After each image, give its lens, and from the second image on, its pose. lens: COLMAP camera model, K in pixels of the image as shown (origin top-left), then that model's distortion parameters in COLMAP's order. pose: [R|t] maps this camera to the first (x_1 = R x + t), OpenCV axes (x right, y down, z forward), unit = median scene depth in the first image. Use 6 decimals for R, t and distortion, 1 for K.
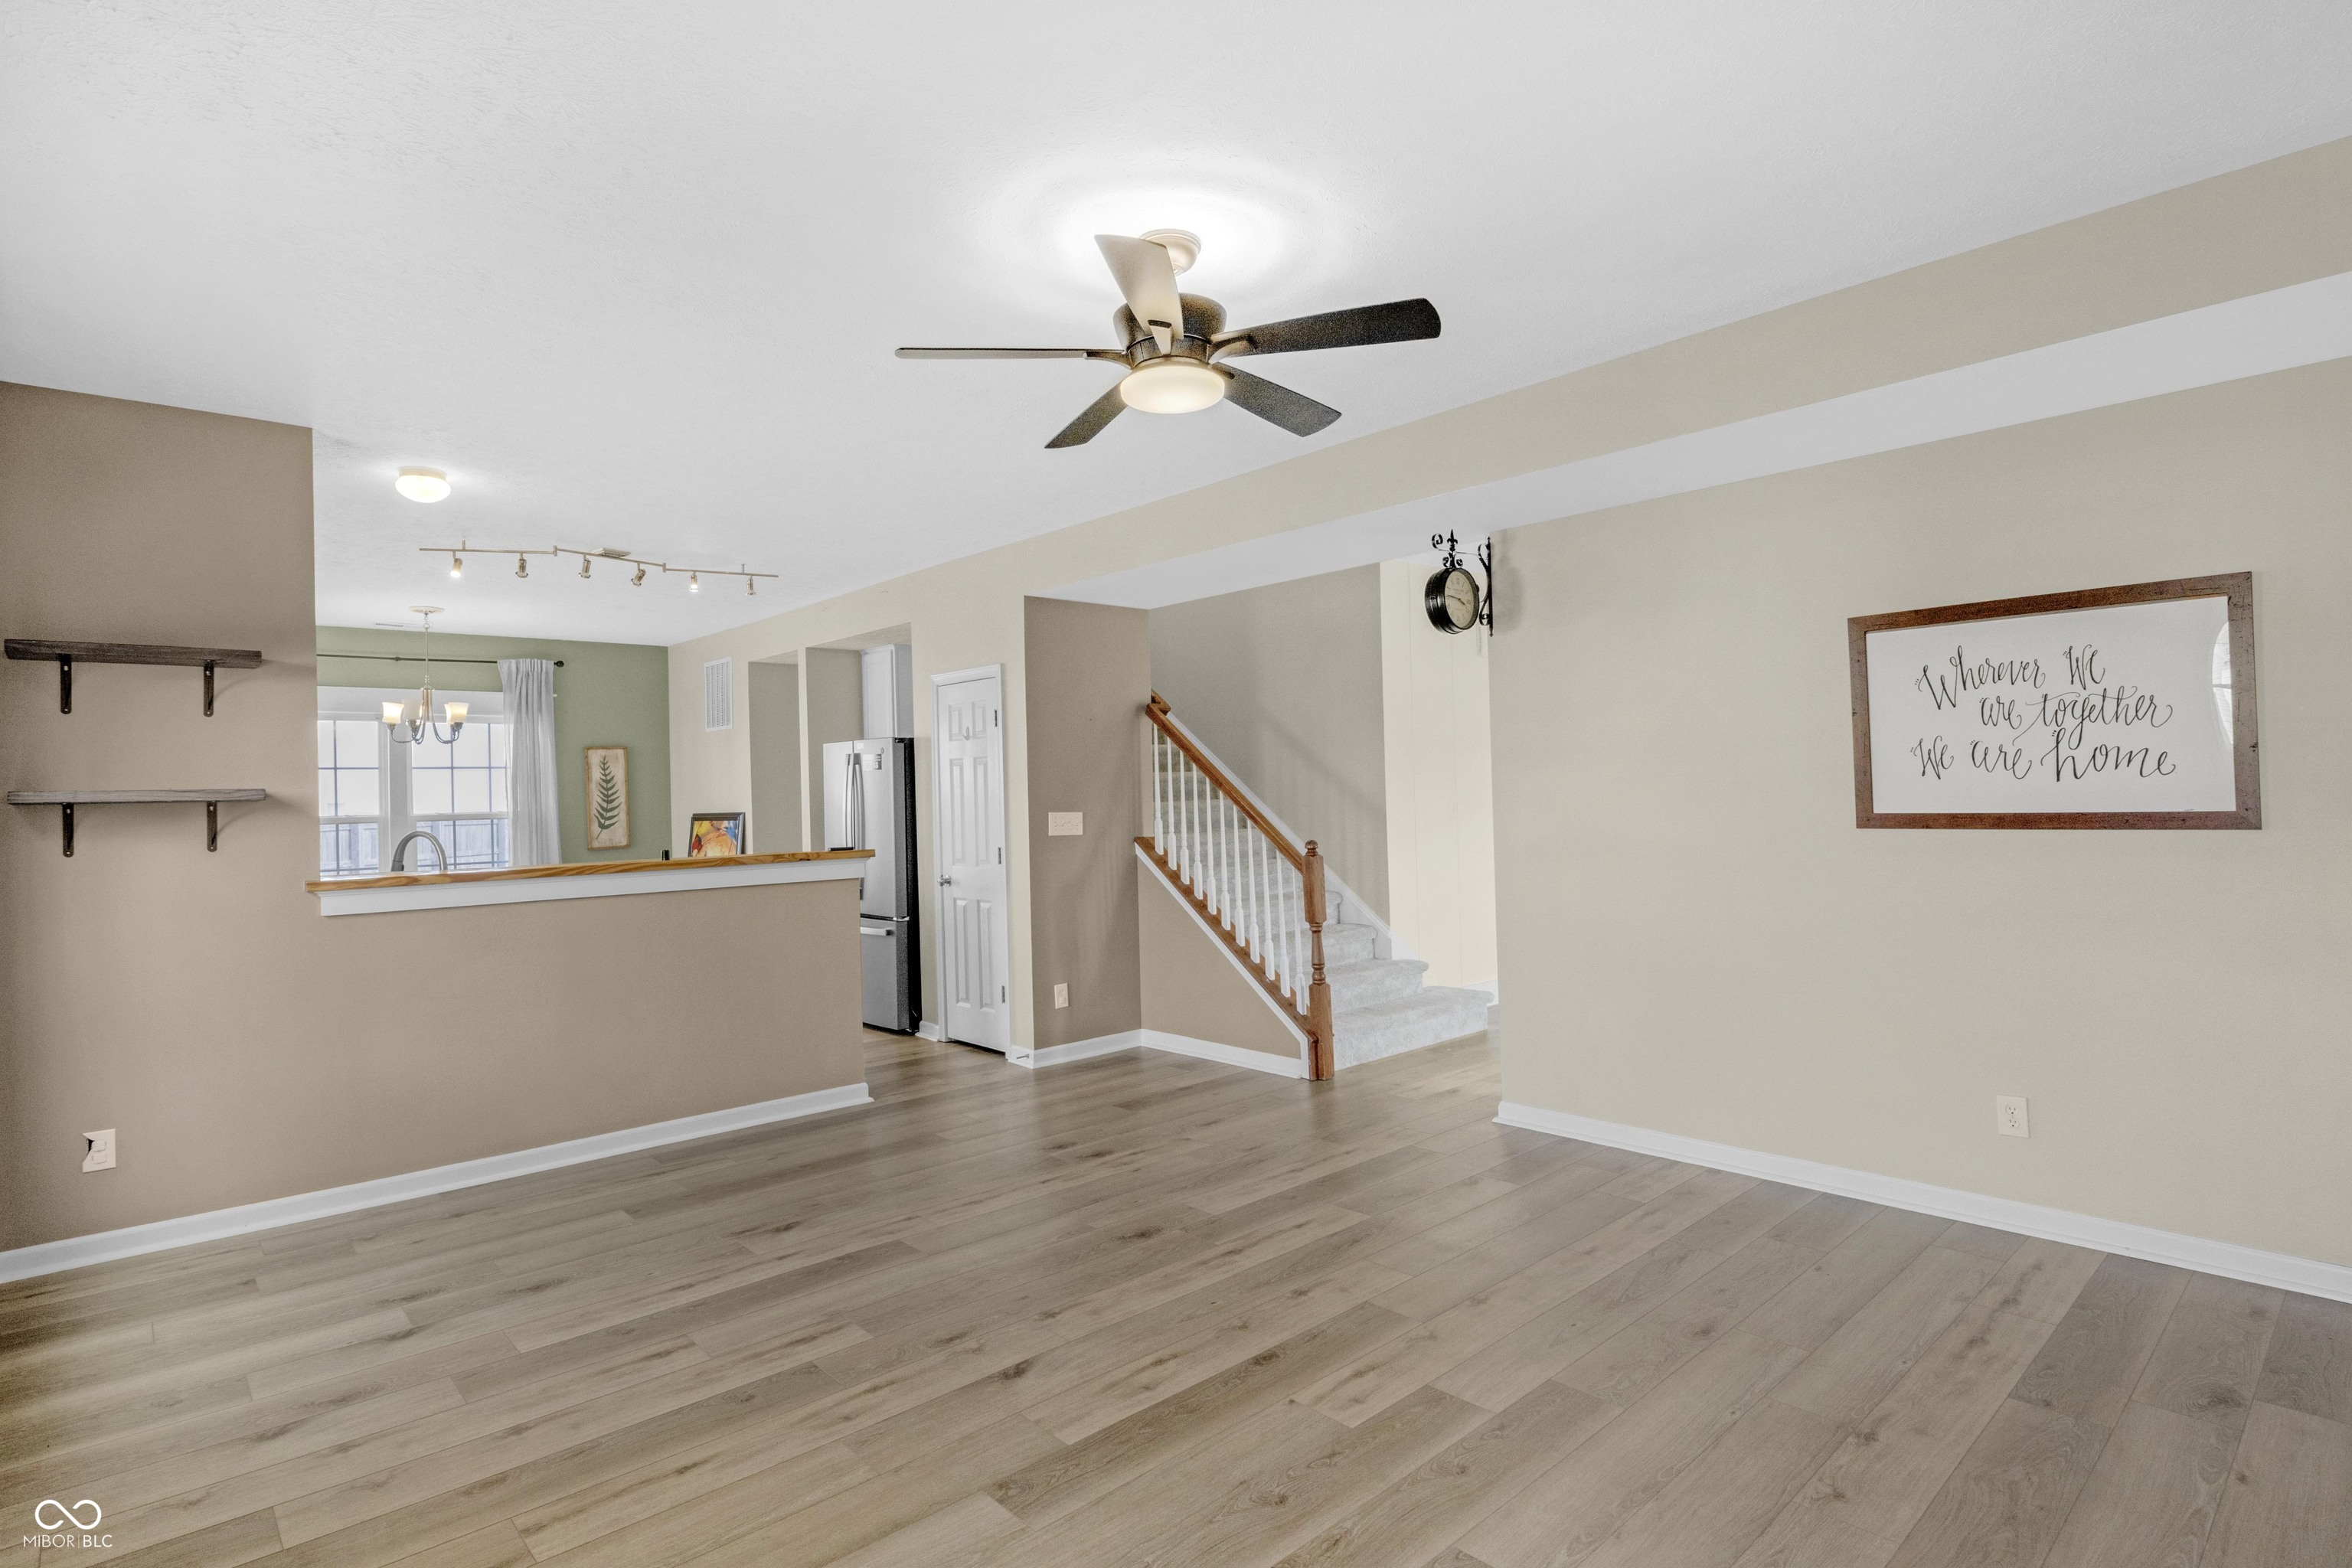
lens RADIAL K [[1190.5, 0, 1188.4], [0, 1190.5, 779.3], [0, 0, 1]] dist [-0.002888, -0.002266]
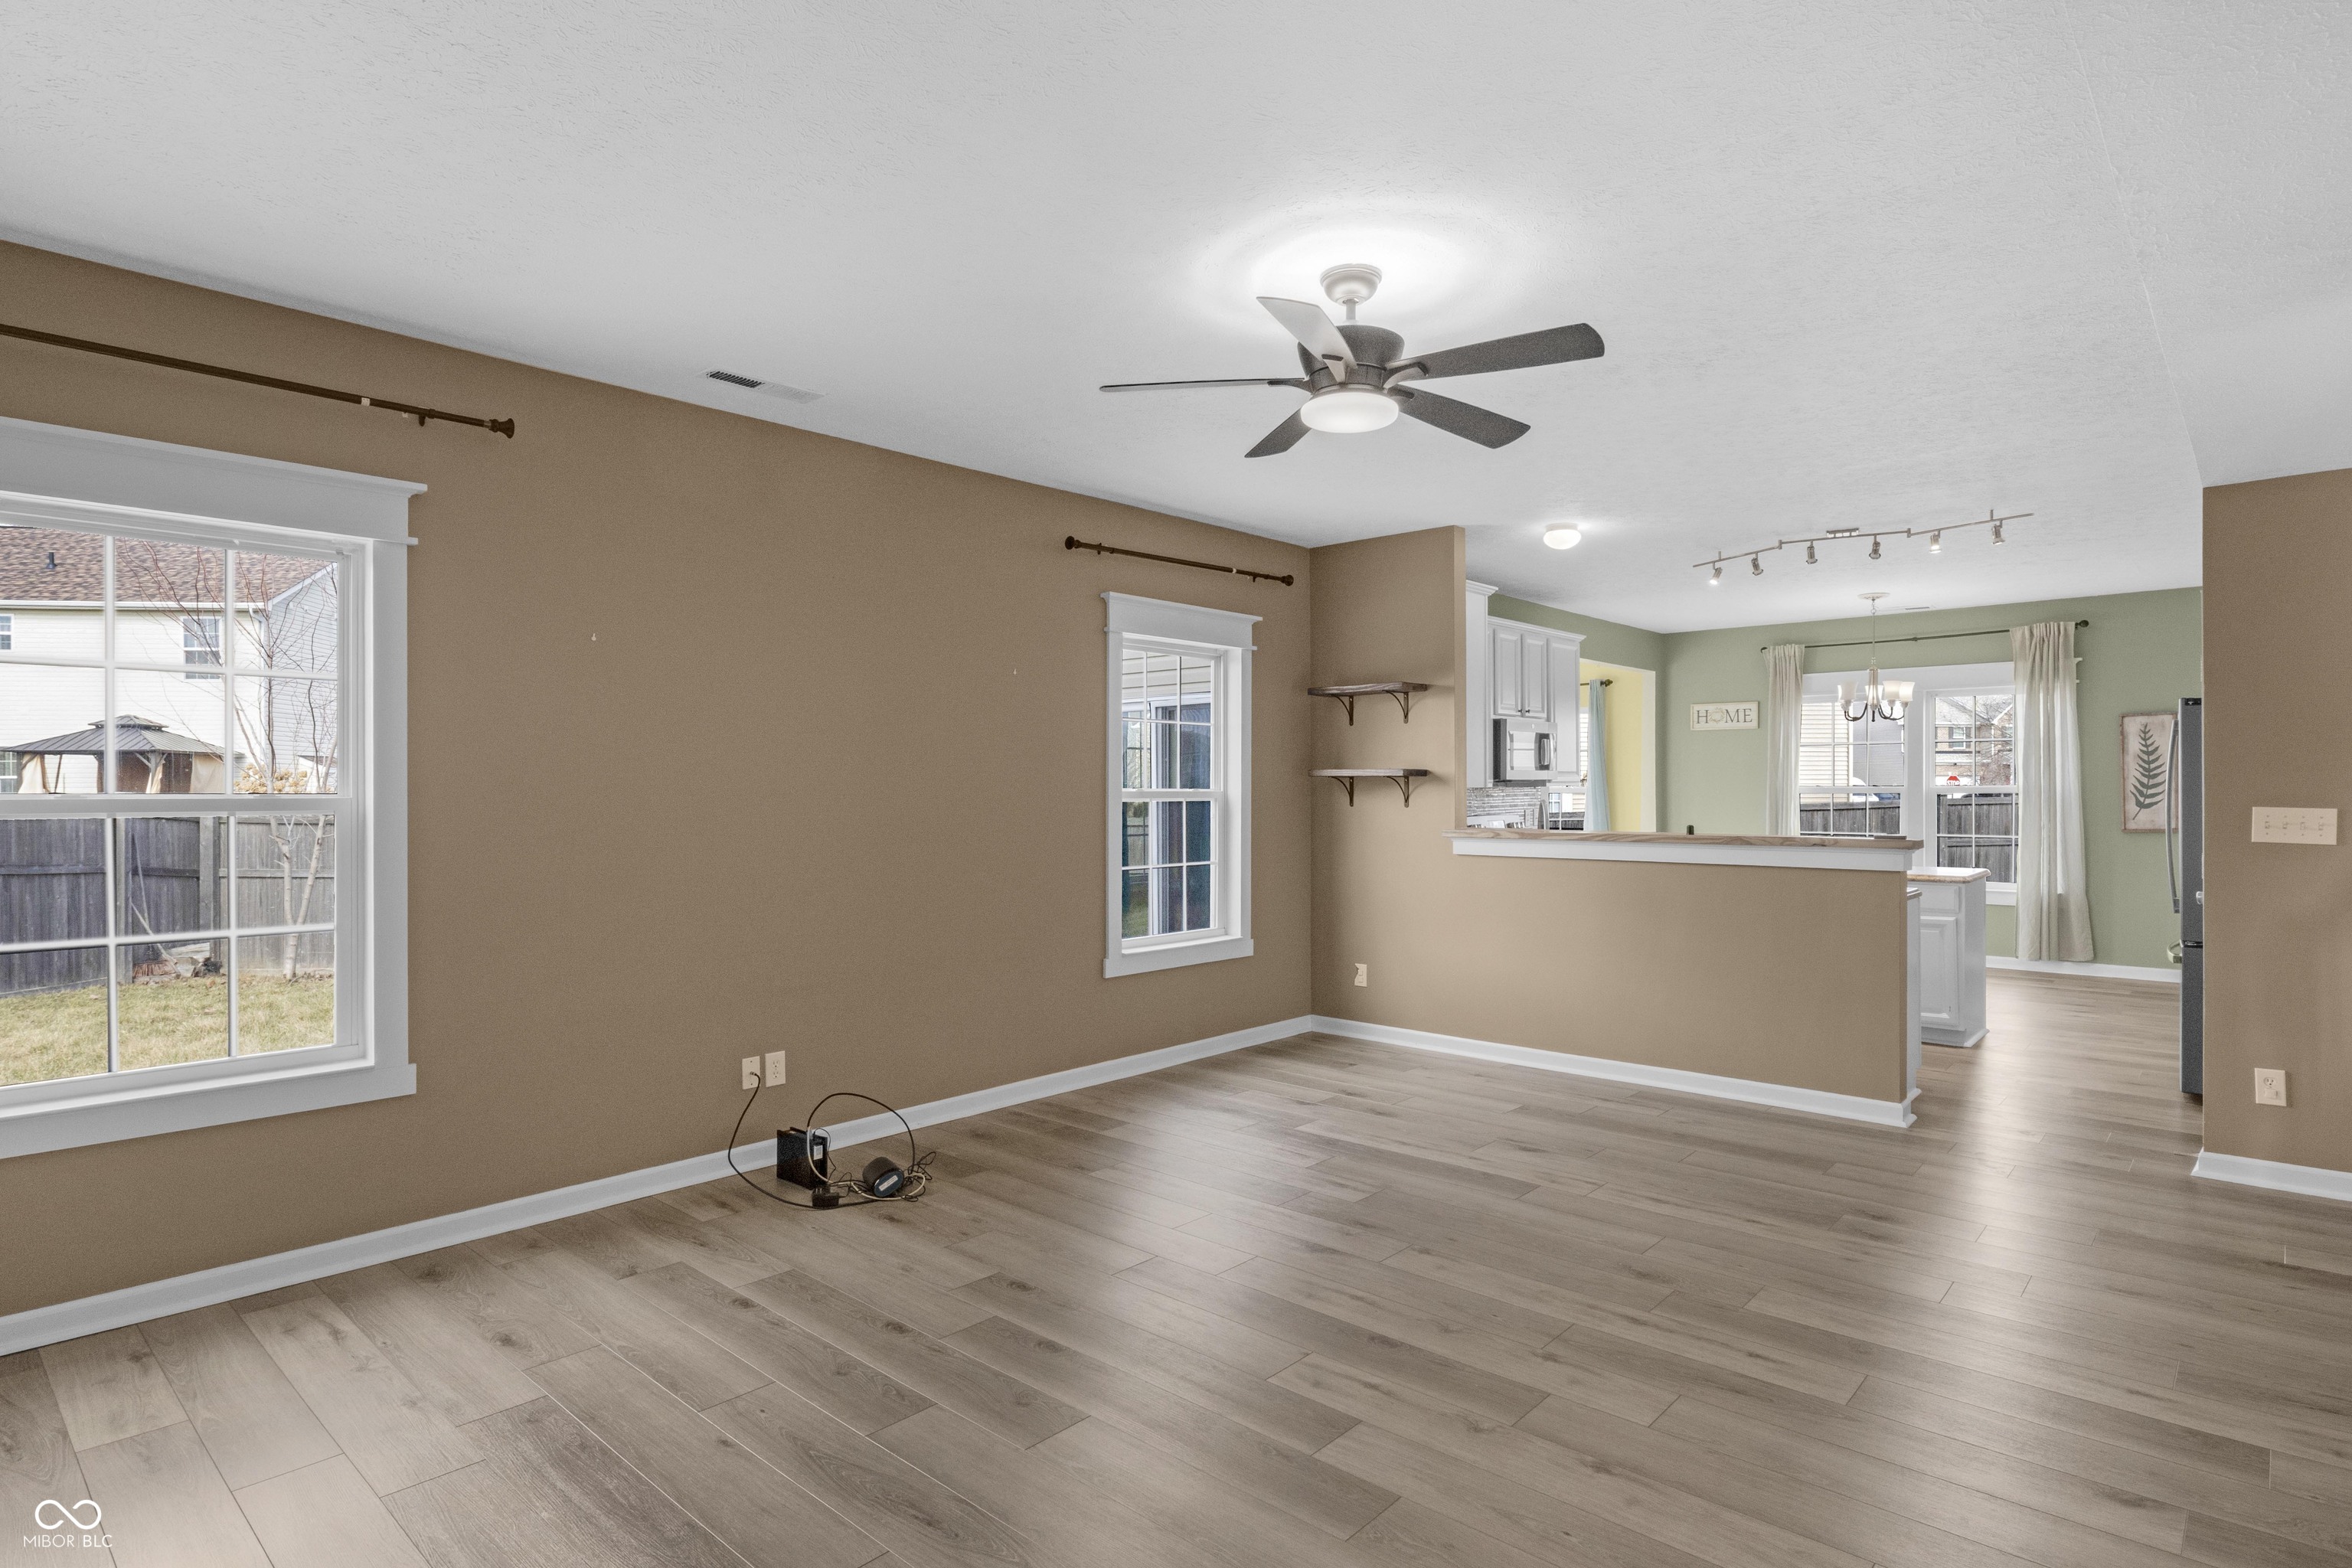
lens RADIAL K [[1221.4, 0, 1176.0], [0, 1221.4, 784.0], [0, 0, 1]] dist [-0.005684, -0.001960]
pose [[0.084313, 0.021852, -0.996200, 0.554345], [0.012970, 0.999651, 0.023025, -0.008887], [0.996355, -0.014862, 0.084000, 0.380122]]
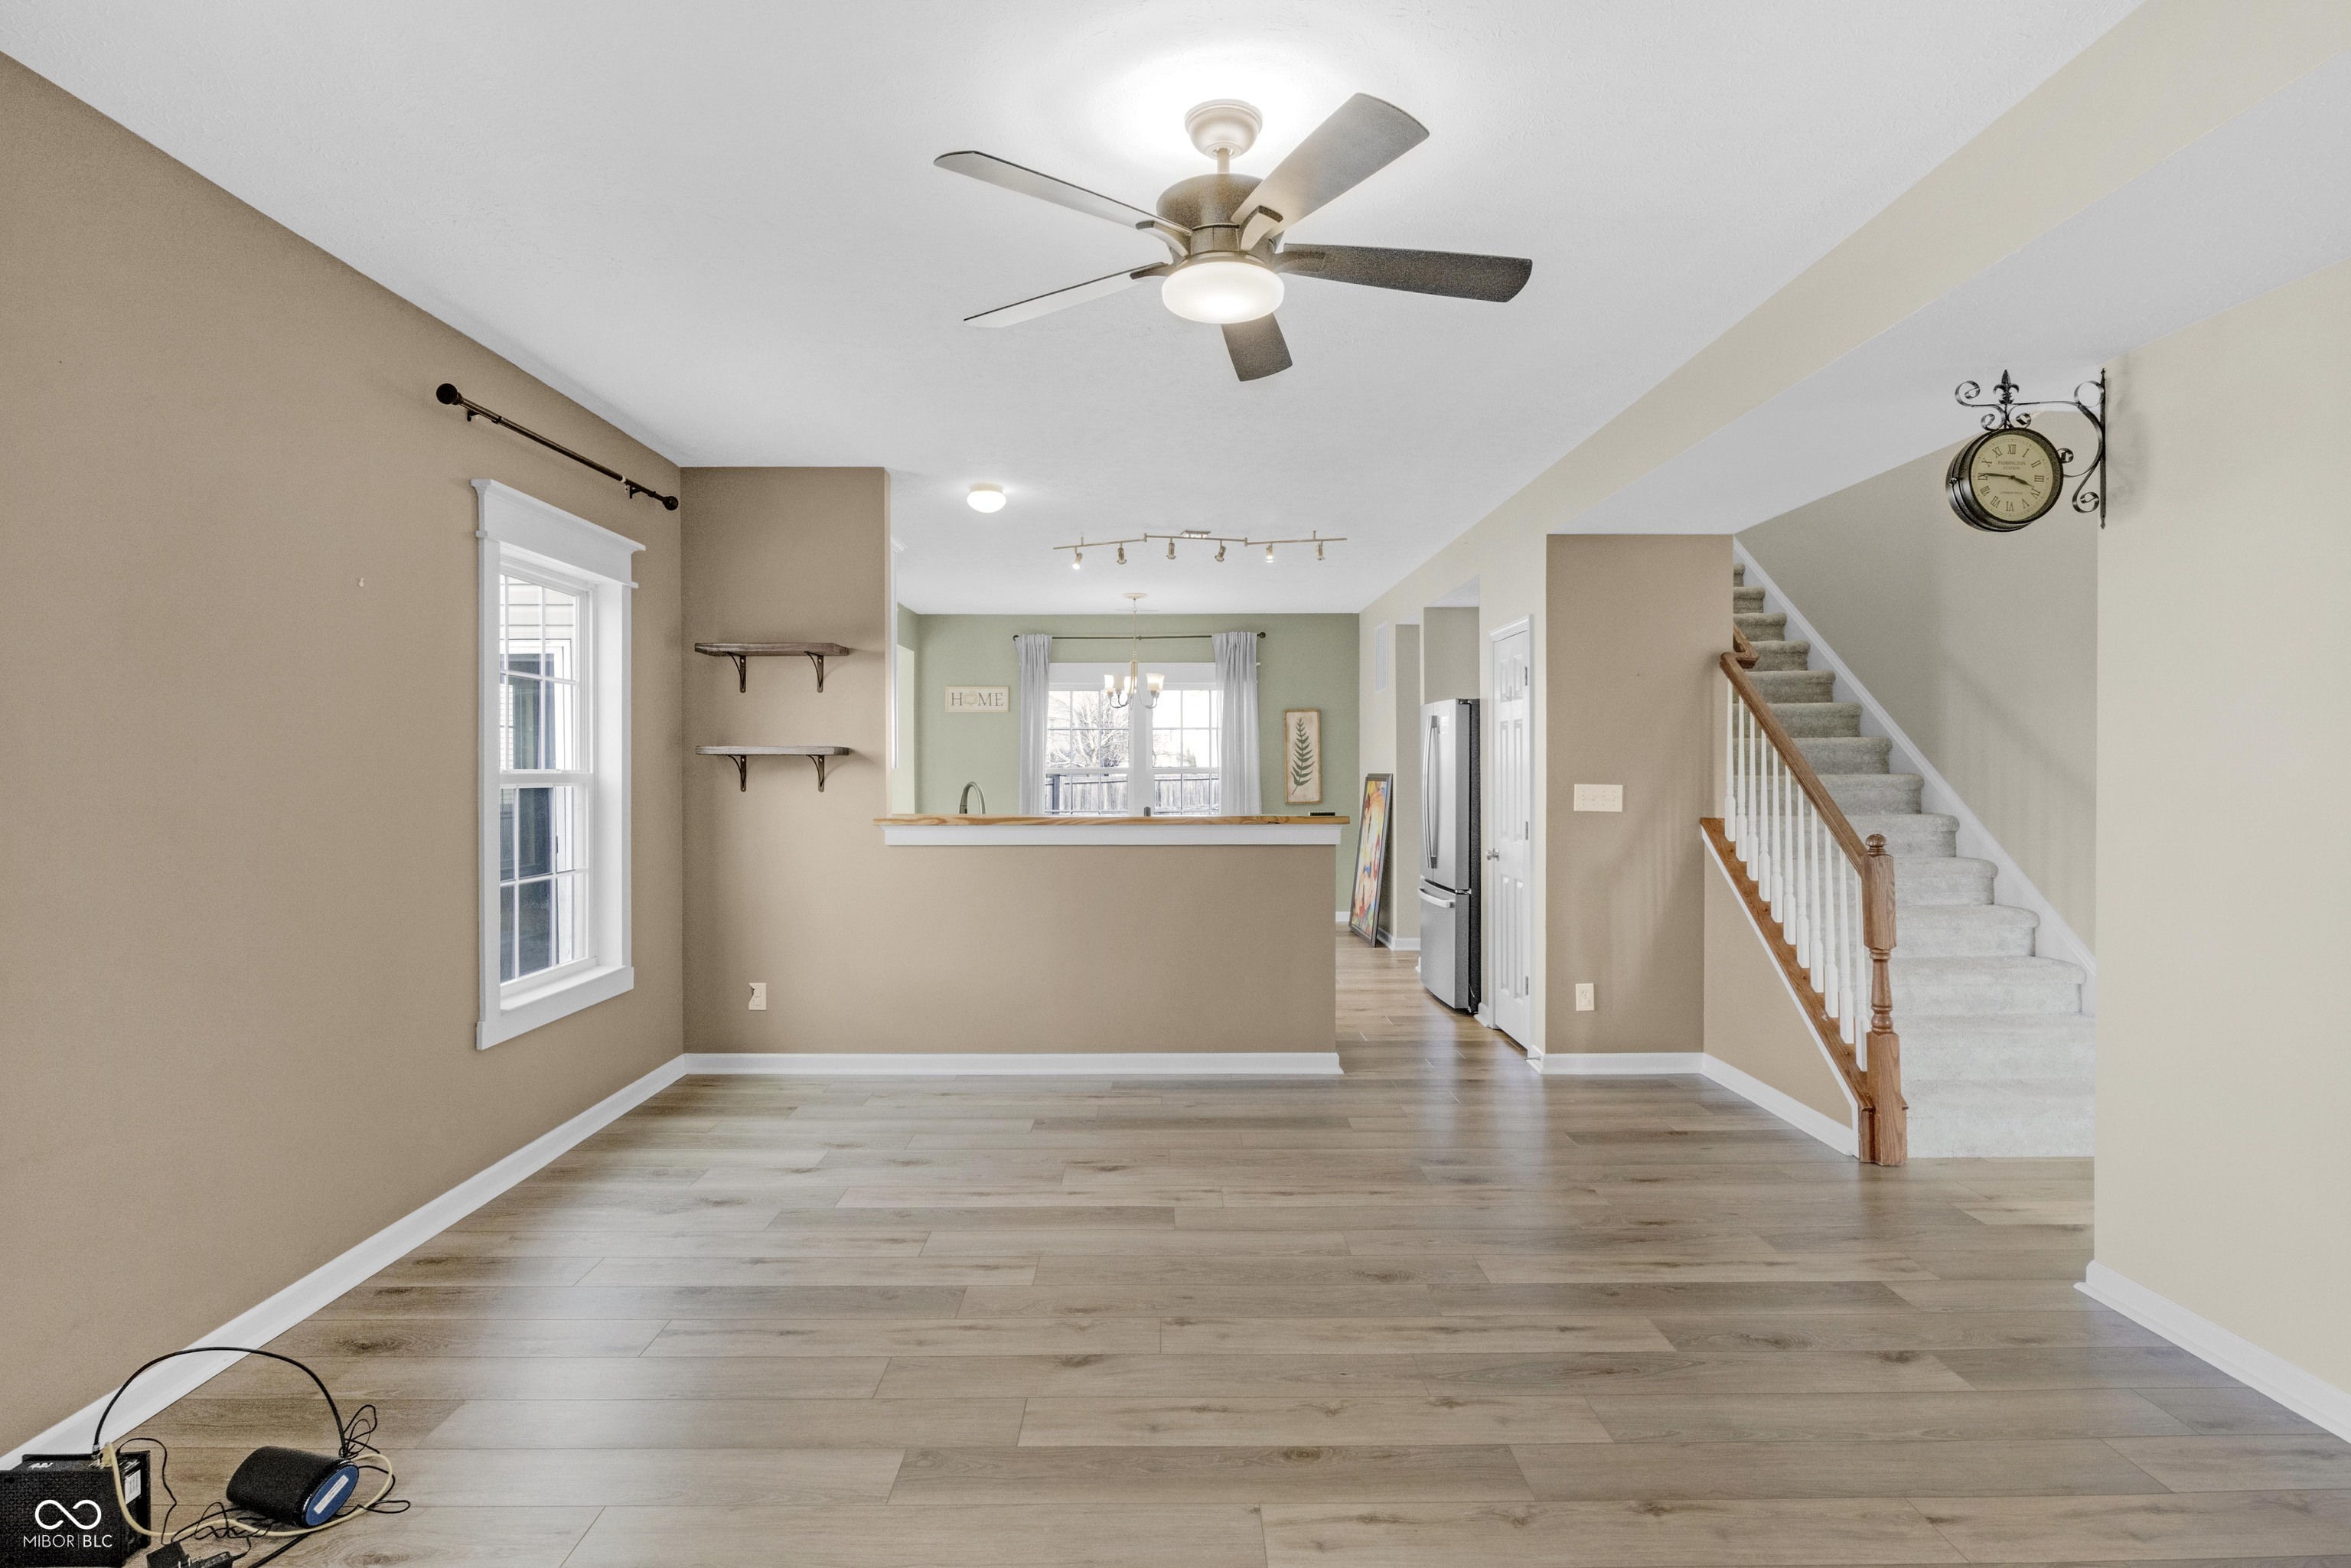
lens RADIAL K [[1213.4, 0, 1164.9], [0, 1213.4, 771.0], [0, 0, 1]] dist [-0.026485, 0.019808]
pose [[0.737535, 0.026645, -0.674784, 0.280142], [-0.008854, 0.999517, 0.029790, -0.005358], [0.675251, -0.015997, 0.737414, 0.167651]]
